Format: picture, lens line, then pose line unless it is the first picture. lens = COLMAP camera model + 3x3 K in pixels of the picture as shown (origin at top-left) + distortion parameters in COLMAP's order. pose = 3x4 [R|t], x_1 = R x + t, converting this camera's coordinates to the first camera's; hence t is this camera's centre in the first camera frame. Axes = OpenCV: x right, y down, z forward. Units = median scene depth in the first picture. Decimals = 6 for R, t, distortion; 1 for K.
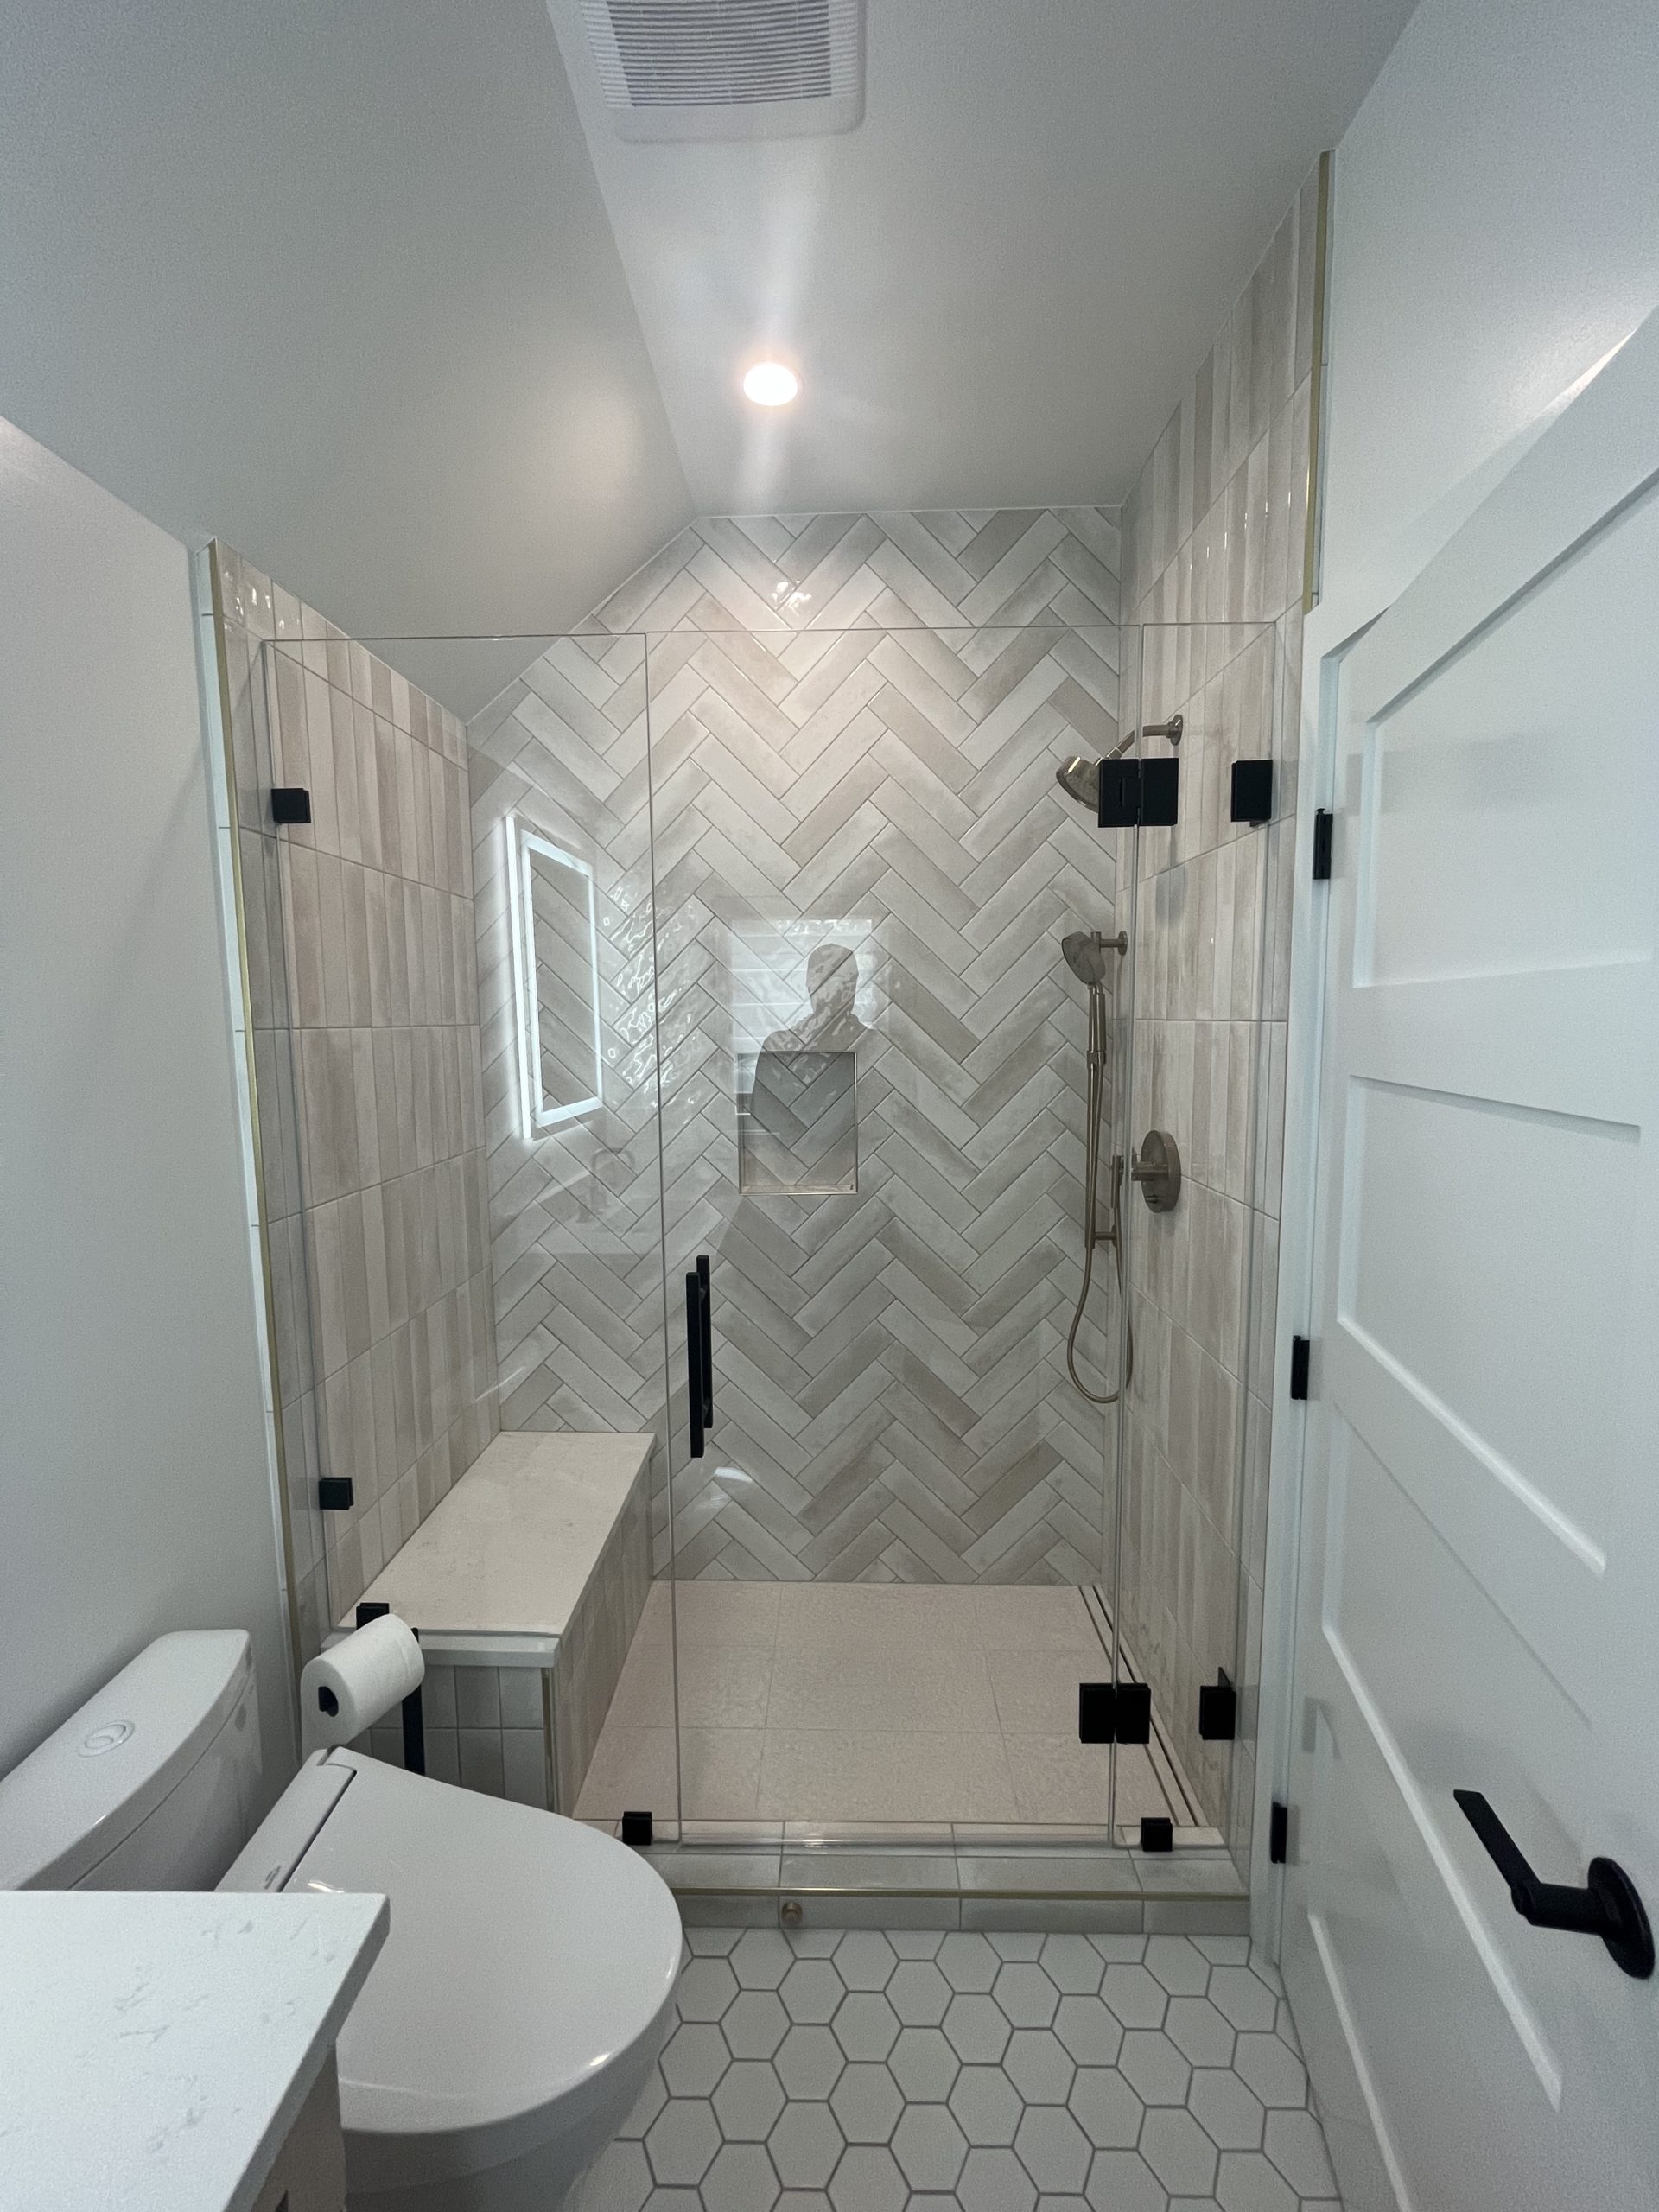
lens RADIAL K [[900.2, 0, 830.6], [0, 900.2, 1106.3], [0, 0, 1]] dist [-0.000645, -0.000810]
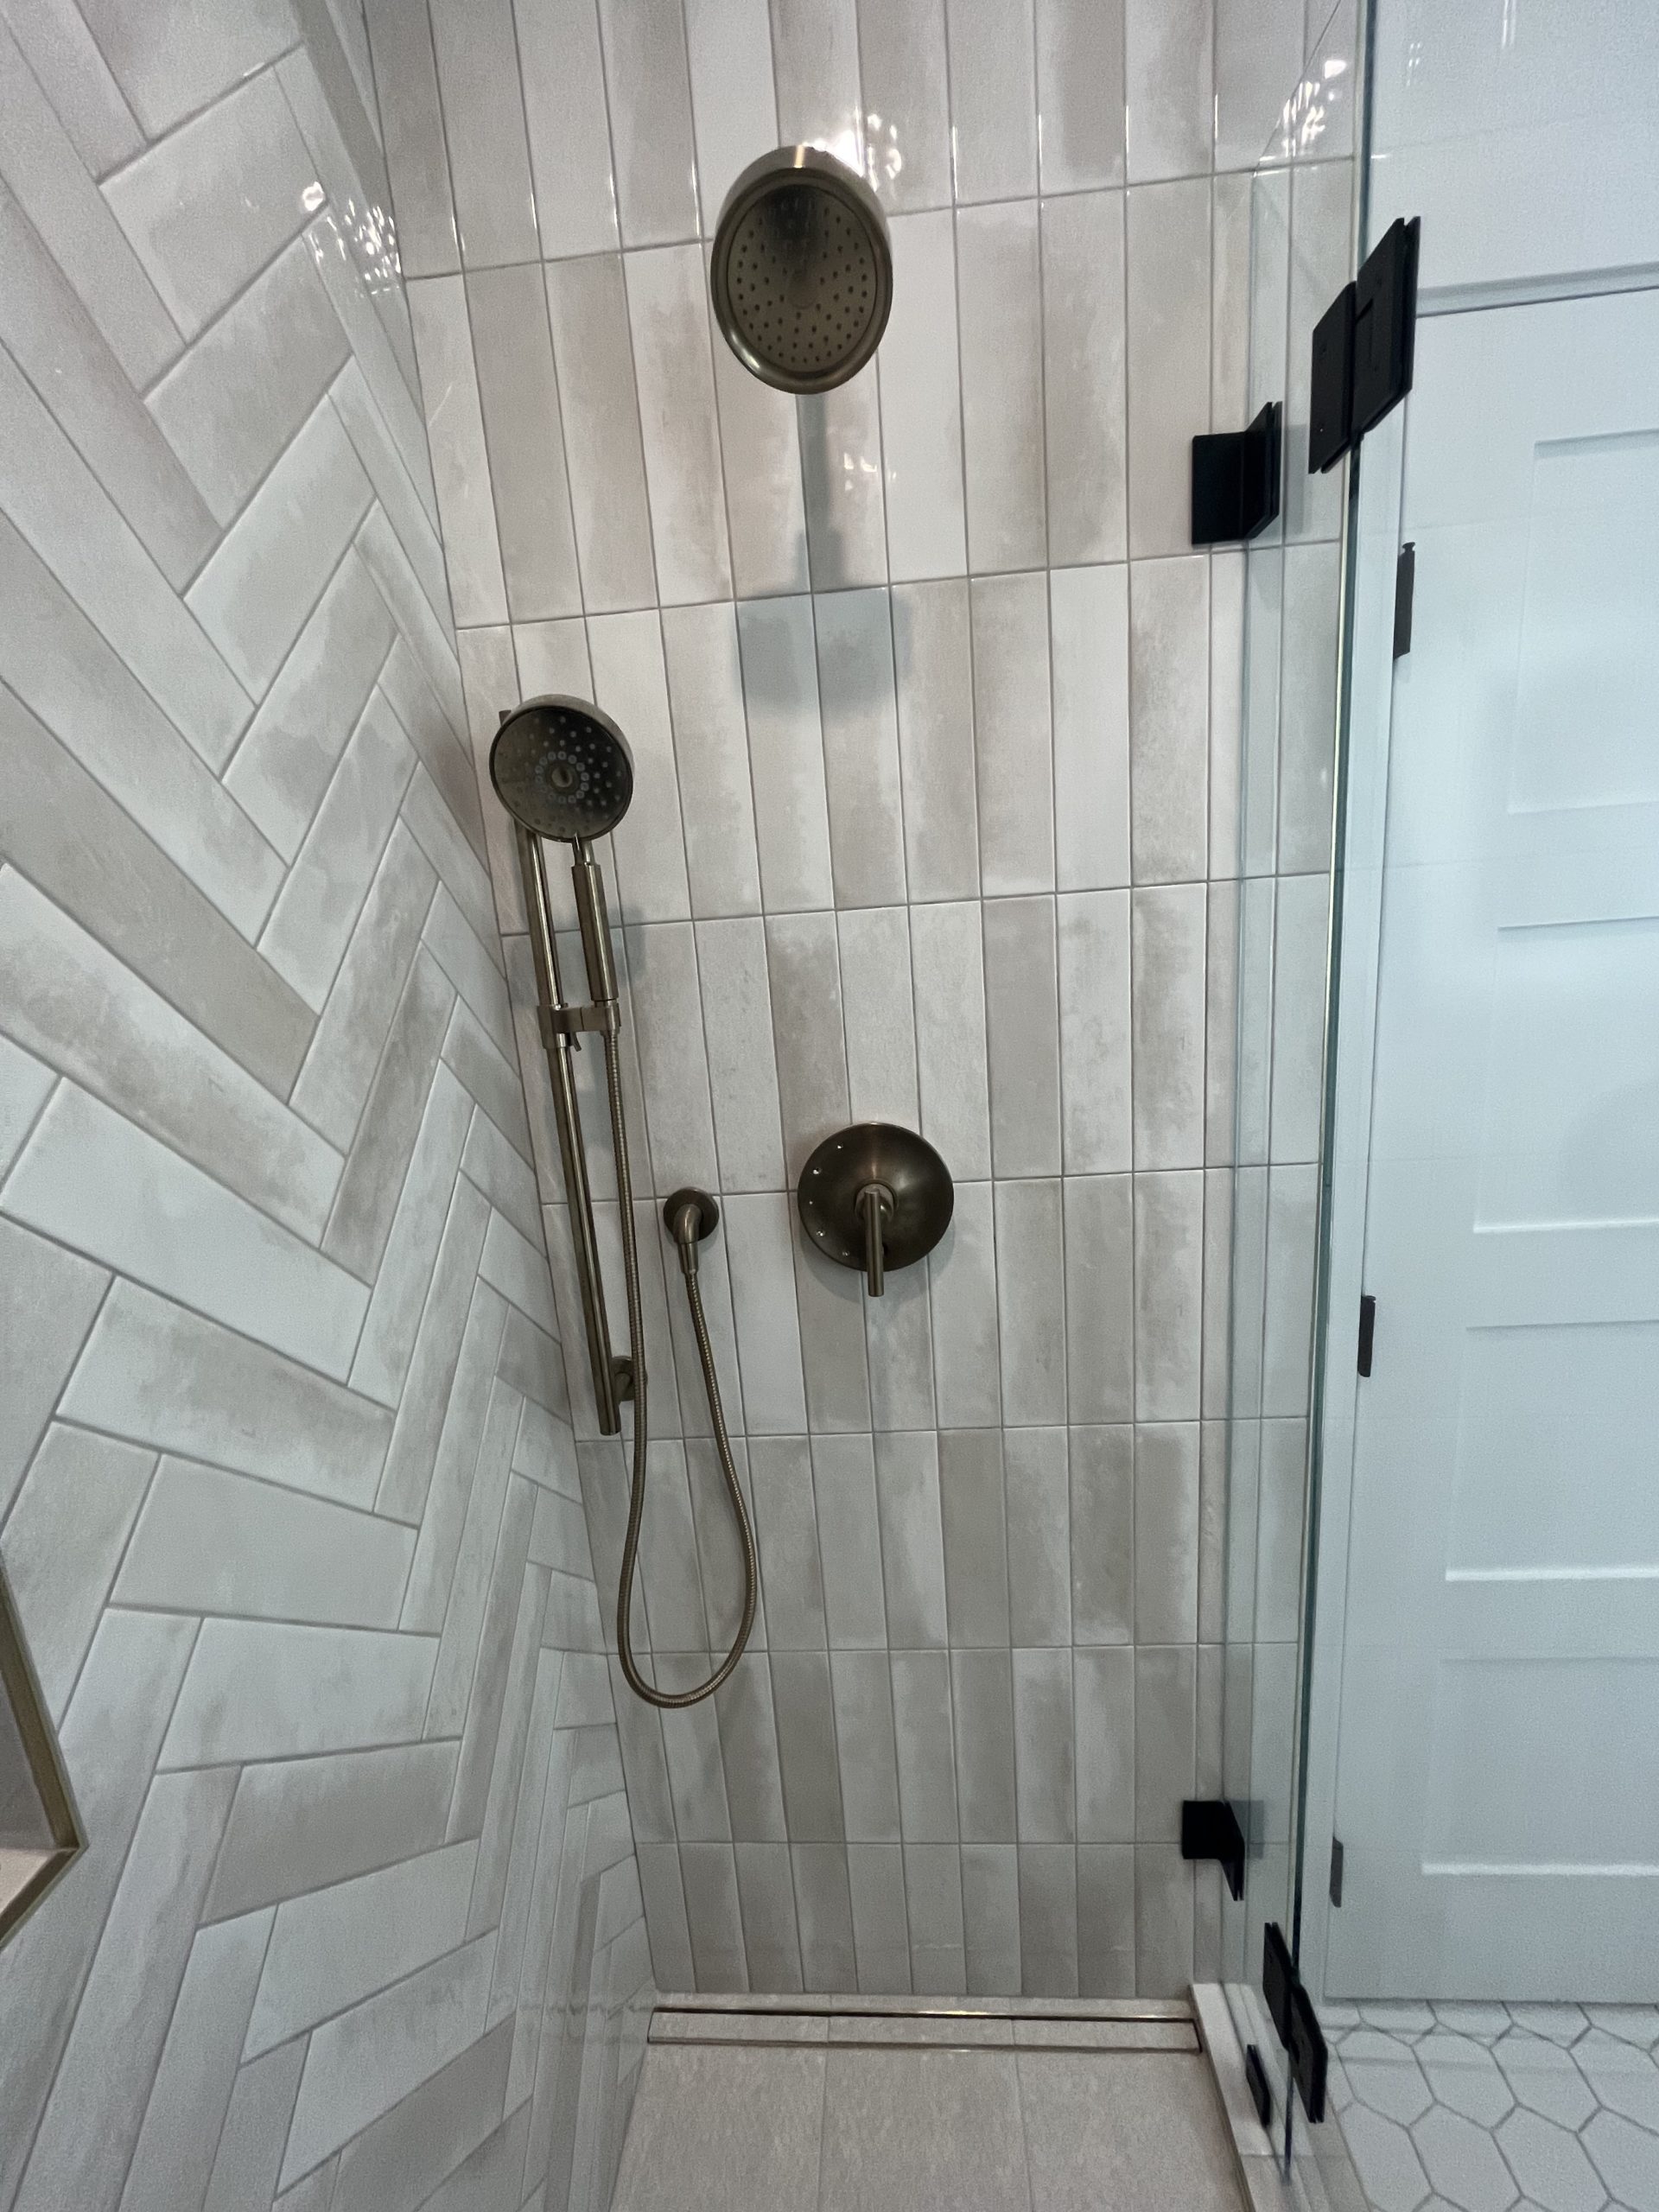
lens RADIAL K [[900.2, 0, 829.2], [0, 900.2, 1108.2], [0, 0, 1]] dist [-0.000645, -0.000810]
pose [[0.057740, -0.200294, 0.978033, -0.122336], [0.170256, 0.967291, 0.188043, -0.069529], [-0.983707, 0.155659, 0.089953, 0.810837]]
